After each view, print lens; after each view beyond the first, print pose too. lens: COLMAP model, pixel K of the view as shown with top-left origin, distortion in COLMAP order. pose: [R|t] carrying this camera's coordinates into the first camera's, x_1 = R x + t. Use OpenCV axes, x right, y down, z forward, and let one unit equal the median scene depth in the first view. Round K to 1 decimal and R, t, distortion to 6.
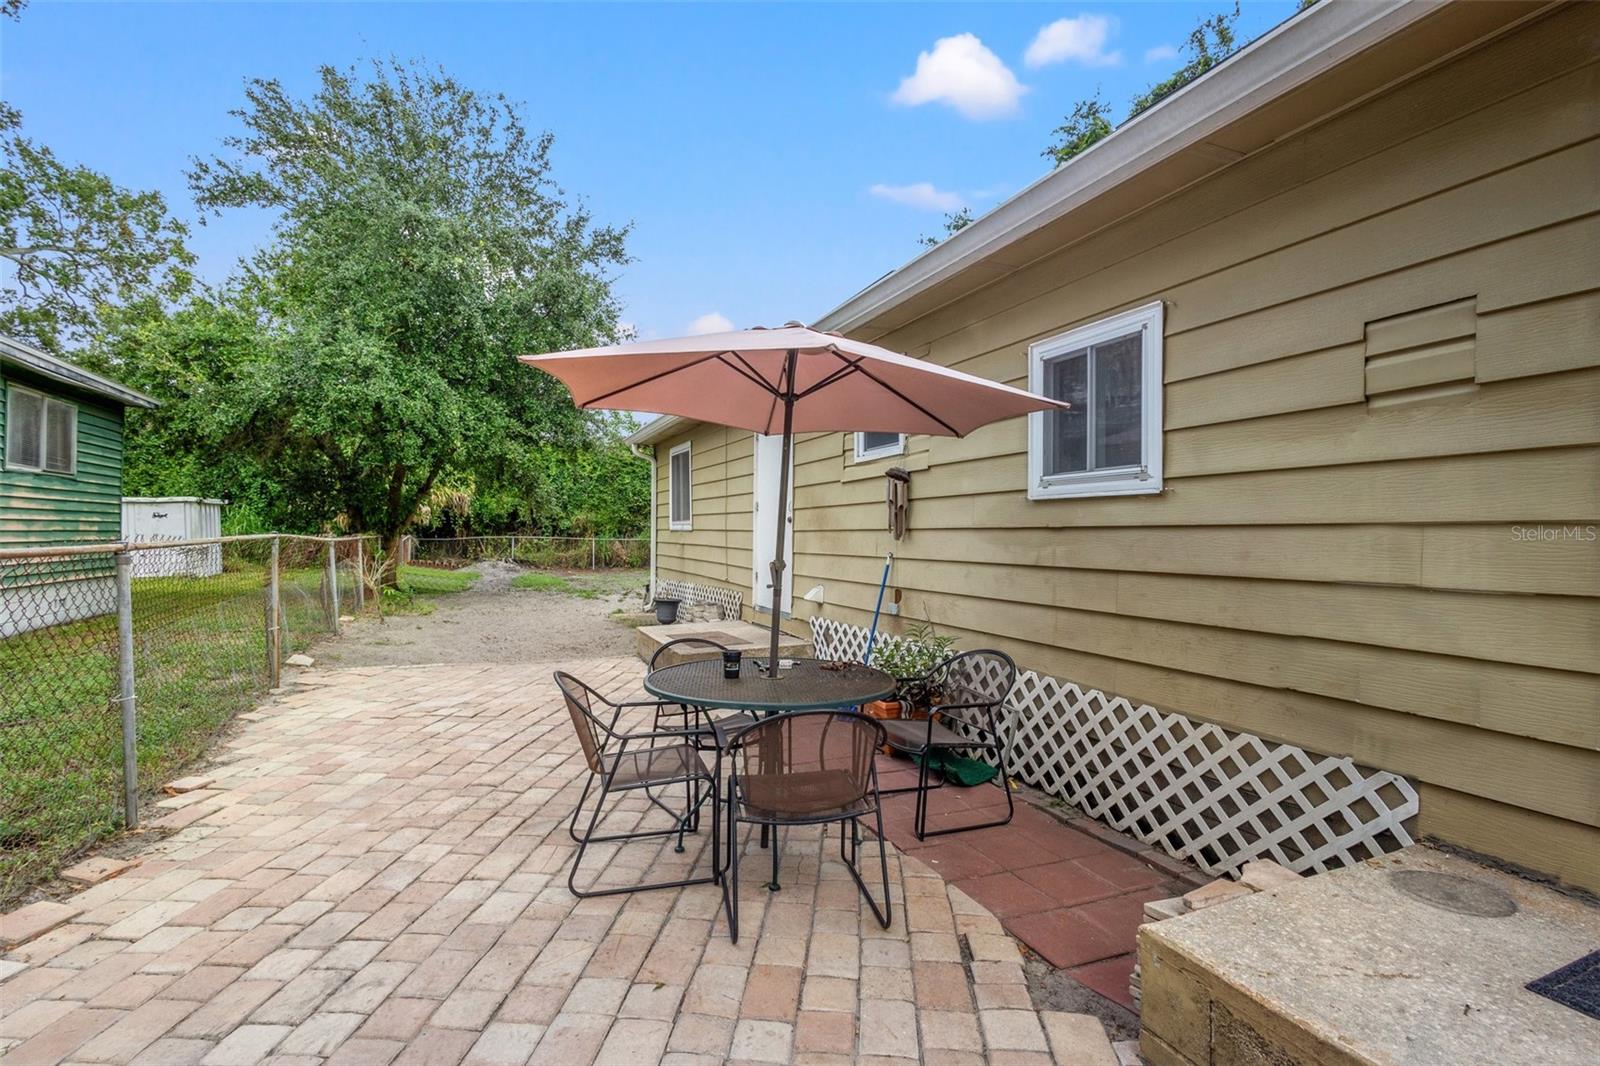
lens RADIAL K [[749.1, 0, 799.8], [0, 749.1, 536.3], [0, 0, 1]] dist [0.018752, -0.000791]
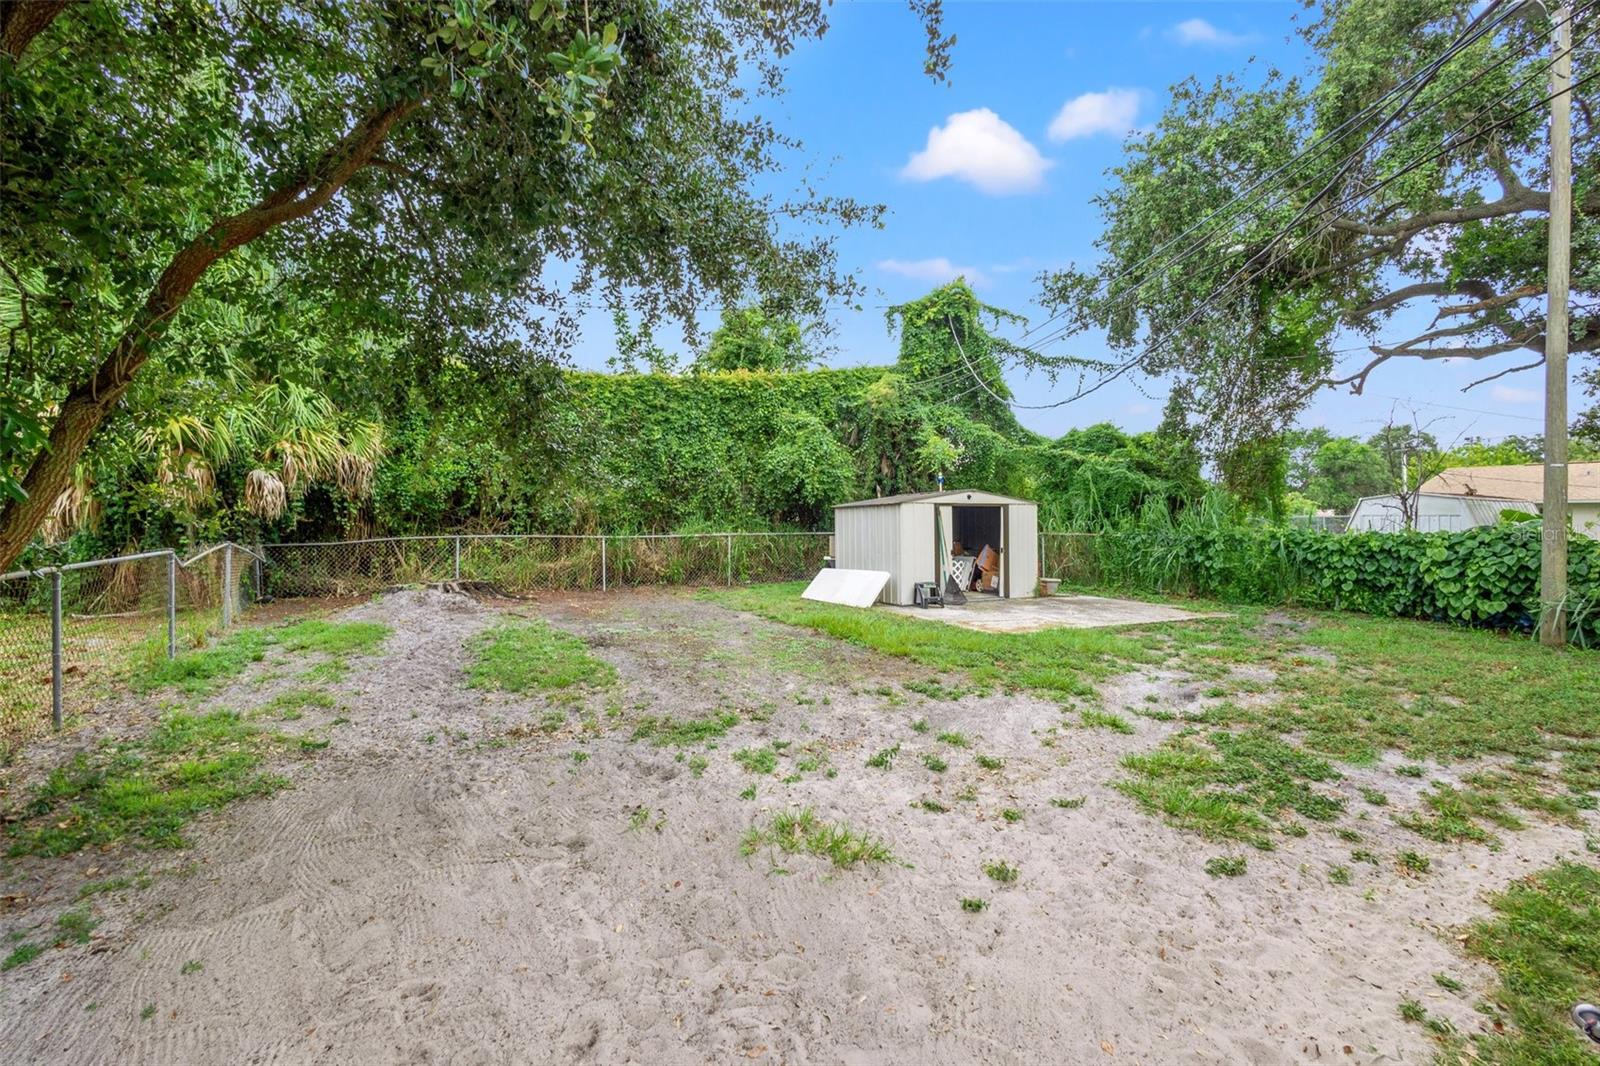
lens RADIAL K [[749.1, 0, 801.9], [0, 749.1, 518.0], [0, 0, 1]] dist [0.018752, -0.000791]
pose [[0.996923, -0.011062, 0.077597, -0.172574], [0.010658, 0.999927, 0.005612, -0.012571], [-0.077654, -0.004768, 0.996969, 0.430384]]
